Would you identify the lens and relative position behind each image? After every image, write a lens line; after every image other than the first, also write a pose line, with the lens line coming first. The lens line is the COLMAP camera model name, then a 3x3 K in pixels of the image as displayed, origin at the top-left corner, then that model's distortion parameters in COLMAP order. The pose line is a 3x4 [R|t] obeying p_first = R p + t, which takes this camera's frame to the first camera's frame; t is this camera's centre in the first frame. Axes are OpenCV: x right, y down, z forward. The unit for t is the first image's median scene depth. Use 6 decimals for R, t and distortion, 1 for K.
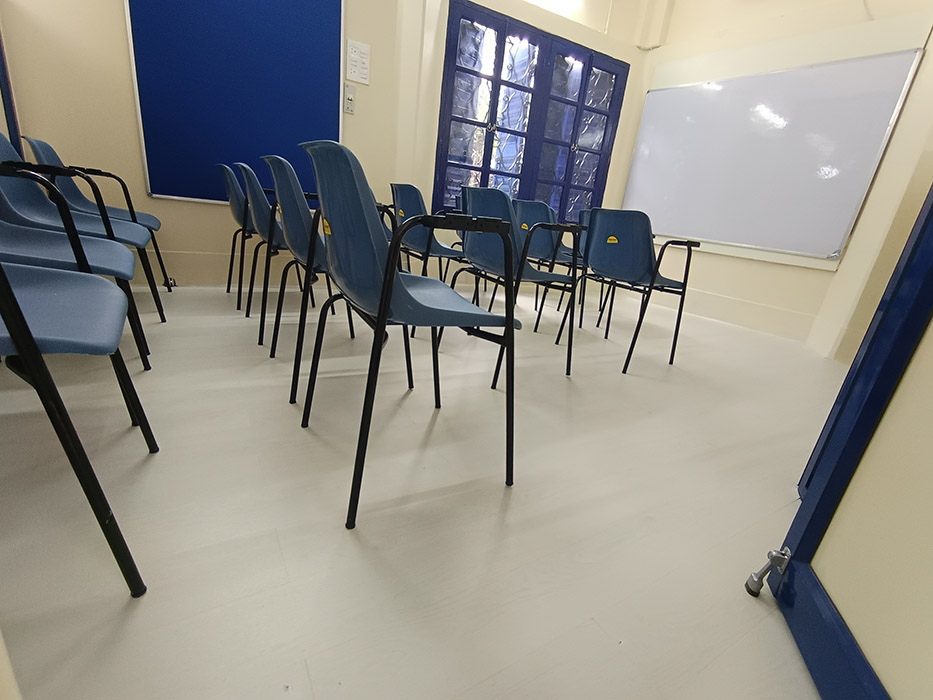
lens RADIAL K [[418.2, 0, 466.5], [0, 418.2, 350.0], [0, 0, 1]] dist [-0.017245, 0.007918]
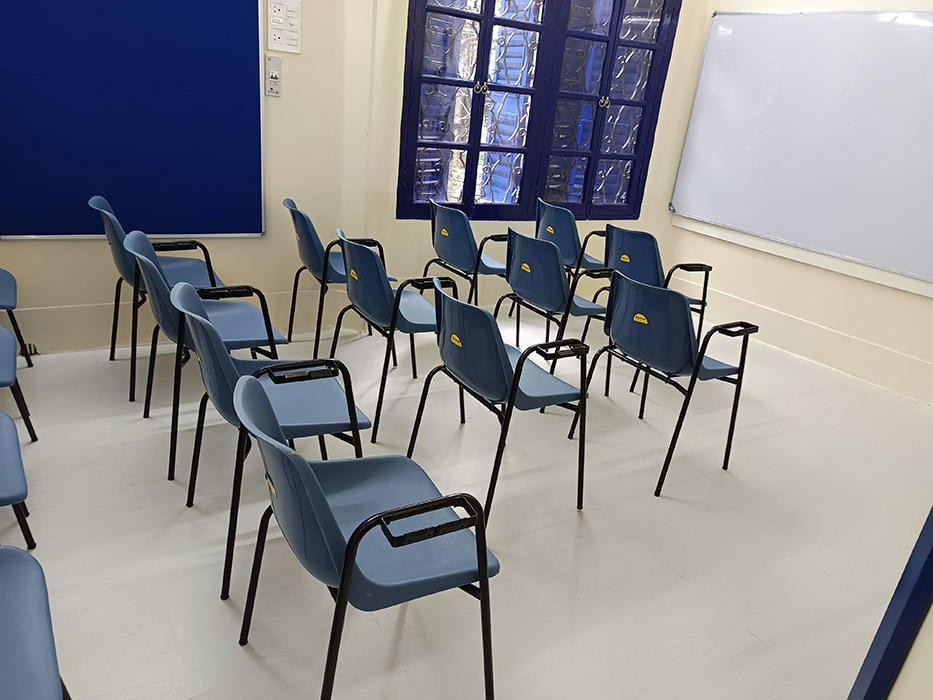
lens RADIAL K [[649.4, 0, 463.9], [0, 649.4, 341.4], [0, 0, 1]] dist [0.003200, 0.003205]
pose [[0.999783, -0.019907, 0.006204, 0.017150], [0.019528, 0.998231, 0.056163, -0.176746], [-0.007311, -0.056030, 0.998402, -0.089226]]
